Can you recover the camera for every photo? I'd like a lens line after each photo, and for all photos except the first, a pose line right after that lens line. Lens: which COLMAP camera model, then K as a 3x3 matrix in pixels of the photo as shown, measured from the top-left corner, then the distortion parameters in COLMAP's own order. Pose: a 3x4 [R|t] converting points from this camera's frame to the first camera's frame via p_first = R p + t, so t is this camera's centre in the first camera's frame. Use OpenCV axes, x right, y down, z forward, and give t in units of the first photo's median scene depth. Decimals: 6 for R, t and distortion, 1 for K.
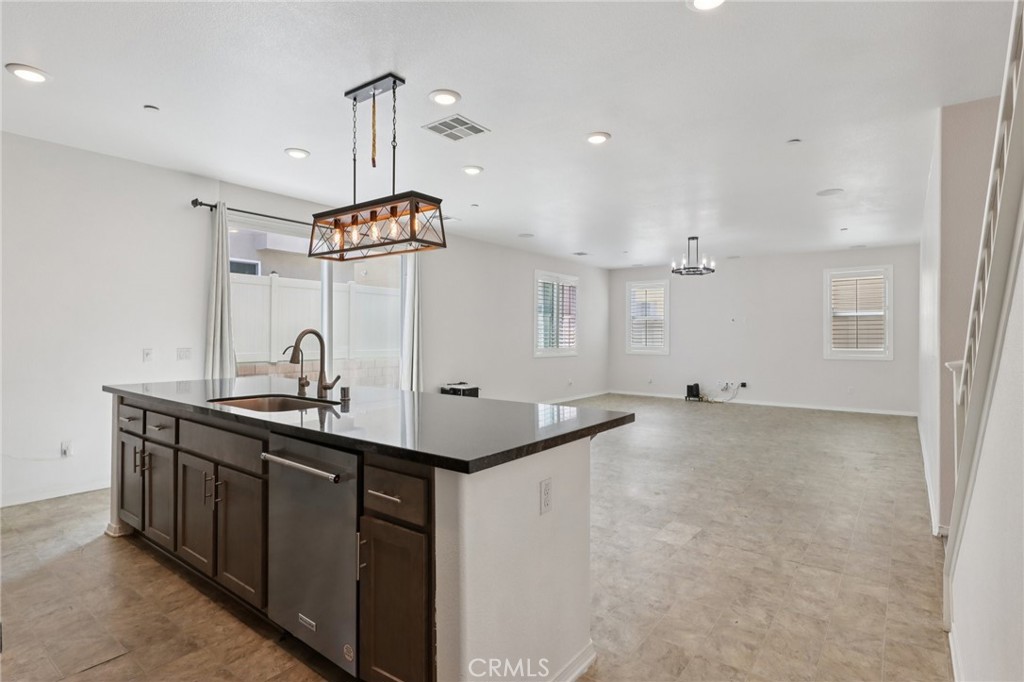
lens RADIAL K [[519.9, 0, 509.5], [0, 519.9, 330.9], [0, 0, 1]] dist [0.006366, -0.007834]
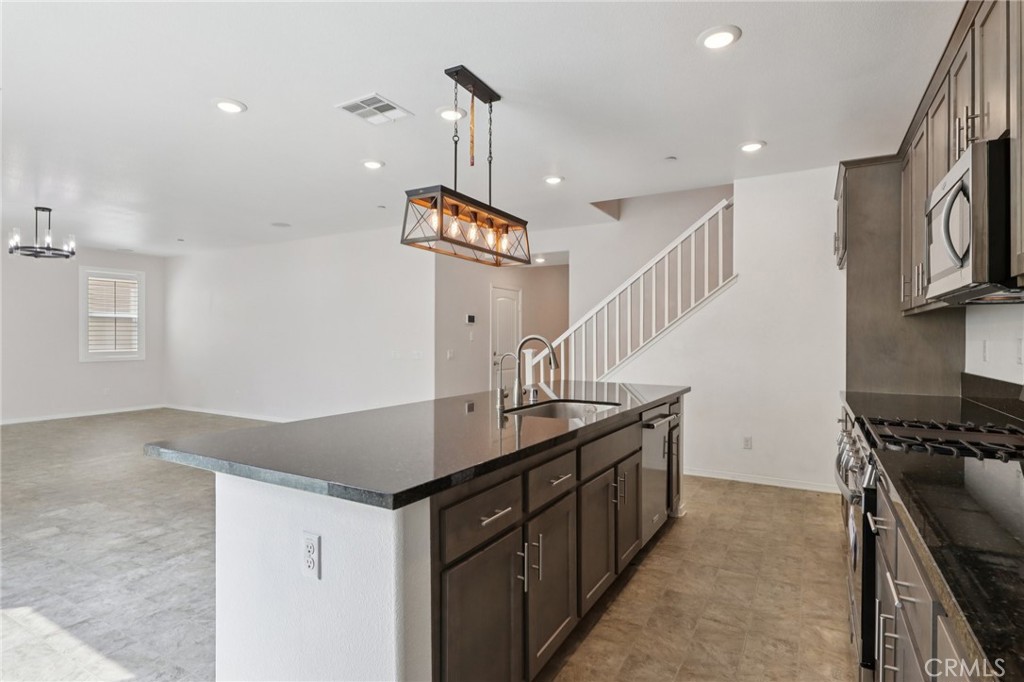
lens RADIAL K [[519.9, 0, 510.2], [0, 519.9, 337.7], [0, 0, 1]] dist [0.006366, -0.007834]
pose [[-0.129141, -0.002632, 0.991623, -0.900216], [-0.012185, 0.999925, 0.001067, 0.000421], [-0.991551, -0.011945, -0.129164, 0.775546]]
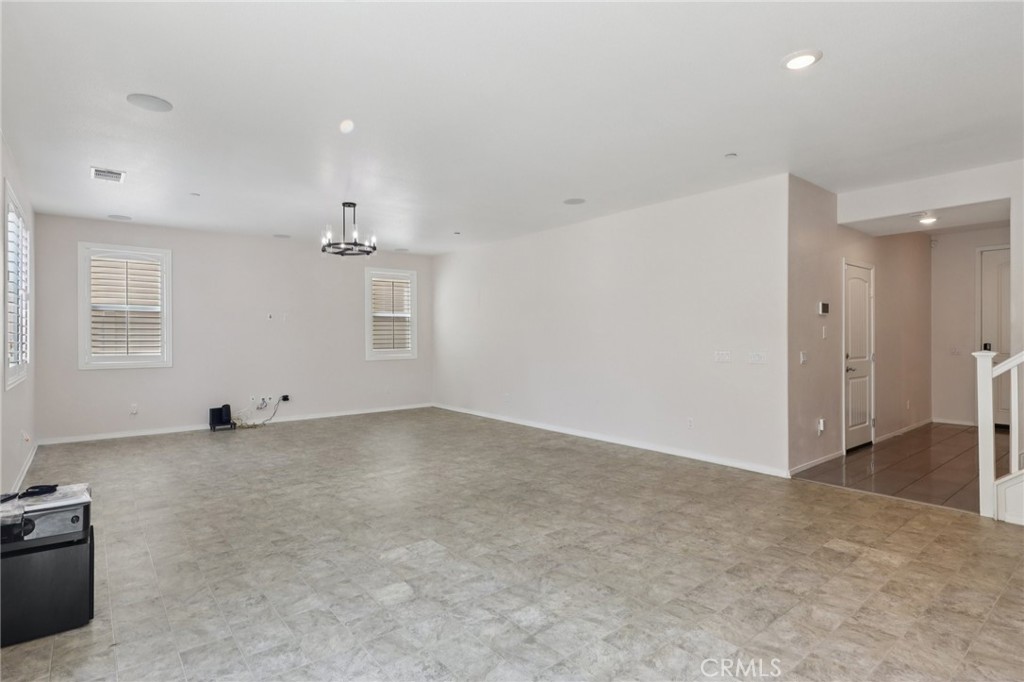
lens RADIAL K [[519.9, 0, 509.0], [0, 519.9, 336.1], [0, 0, 1]] dist [0.006366, -0.007834]
pose [[0.240571, -0.003704, 0.970624, -0.571403], [-0.004797, 0.999976, 0.005005, 0.006409], [-0.970620, -0.005860, 0.240548, 1.110715]]
